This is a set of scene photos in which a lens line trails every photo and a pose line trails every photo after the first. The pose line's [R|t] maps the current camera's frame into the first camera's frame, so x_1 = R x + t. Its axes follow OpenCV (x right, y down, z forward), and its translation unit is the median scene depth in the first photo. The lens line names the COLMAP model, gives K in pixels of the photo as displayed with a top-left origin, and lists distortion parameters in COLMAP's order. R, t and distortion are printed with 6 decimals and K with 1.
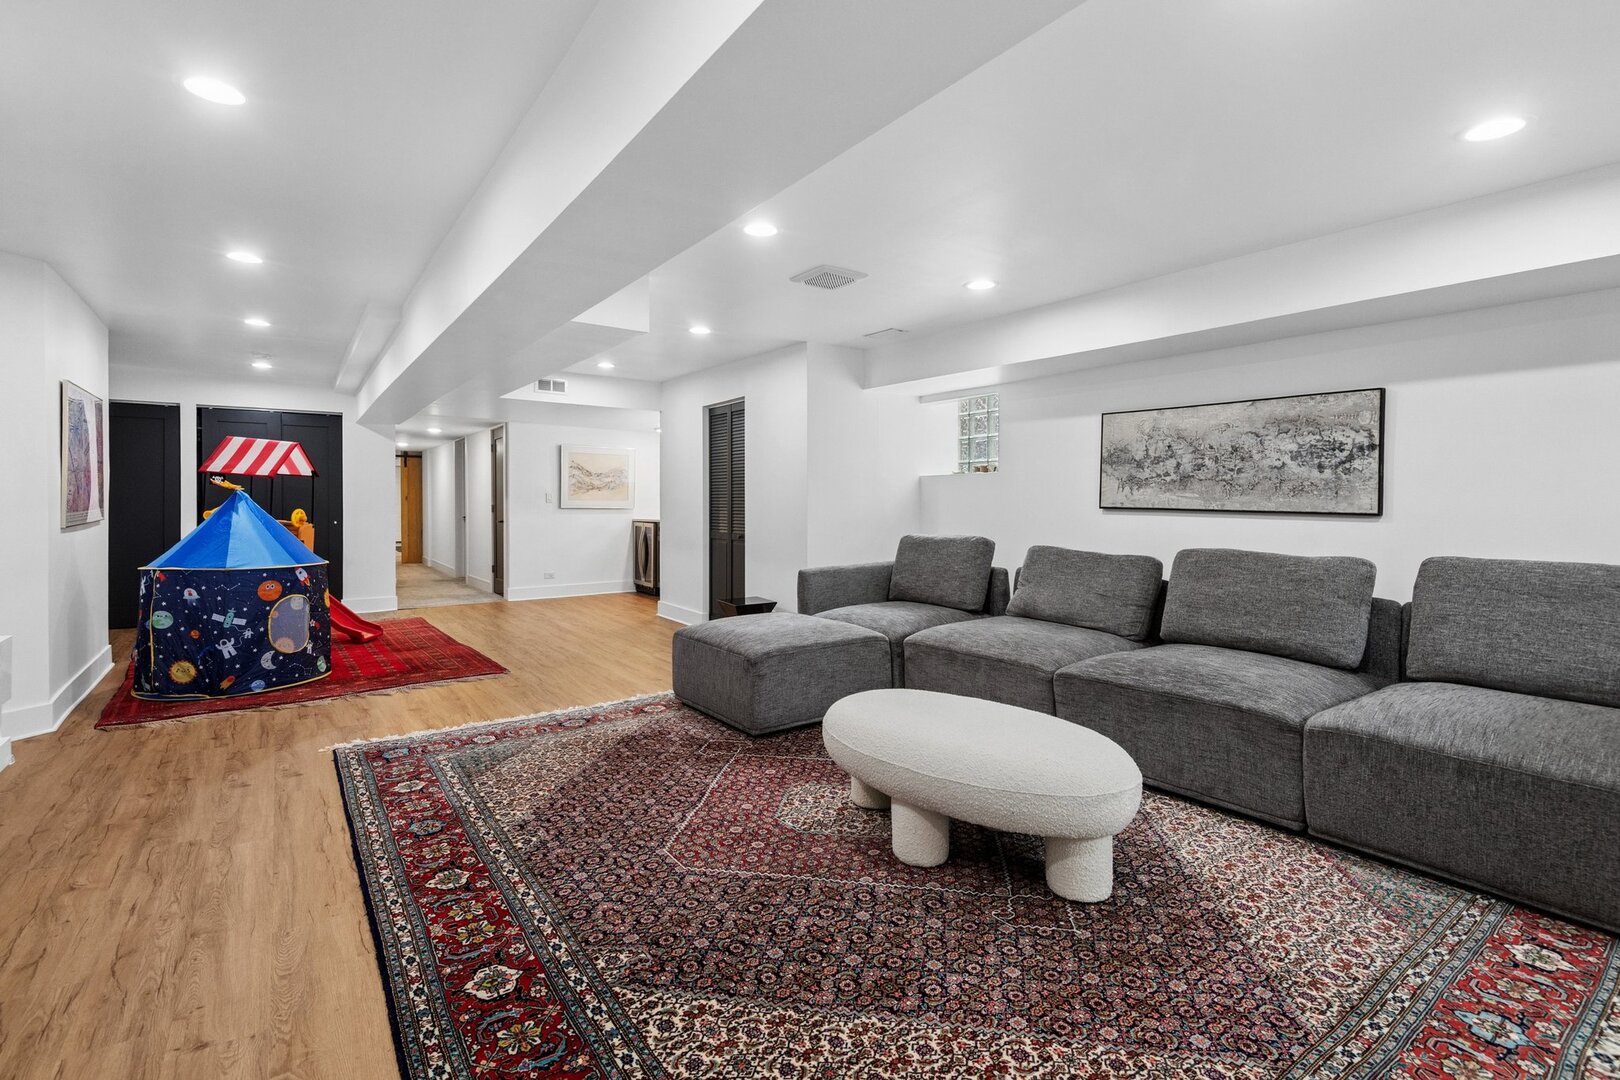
lens RADIAL K [[747.4, 0, 810.2], [0, 747.4, 517.2], [0, 0, 1]] dist [0.020794, -0.007256]
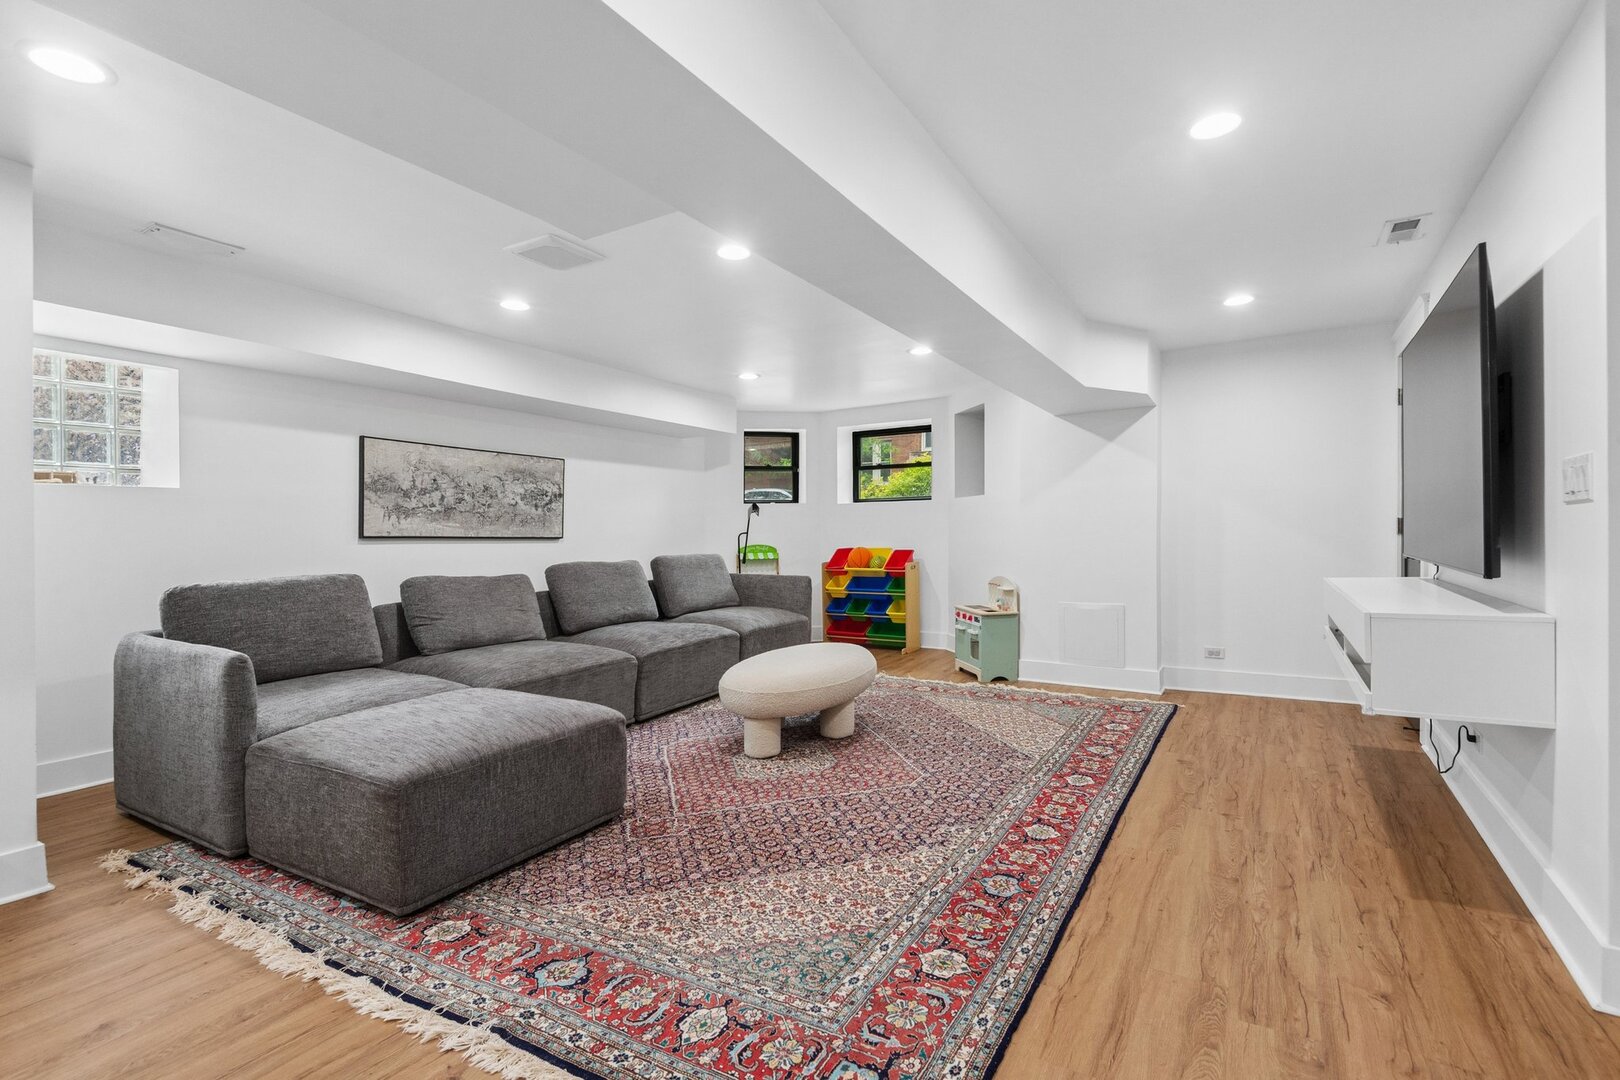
lens RADIAL K [[755.1, 0, 810.0], [0, 755.1, 540.0], [0, 0, 1]] dist [0.040944, -0.020140]
pose [[-0.402061, 0.000383, 0.915613, -1.007438], [0.037348, 0.999175, 0.015982, -0.005792], [-0.914851, 0.040622, -0.401743, 1.266992]]
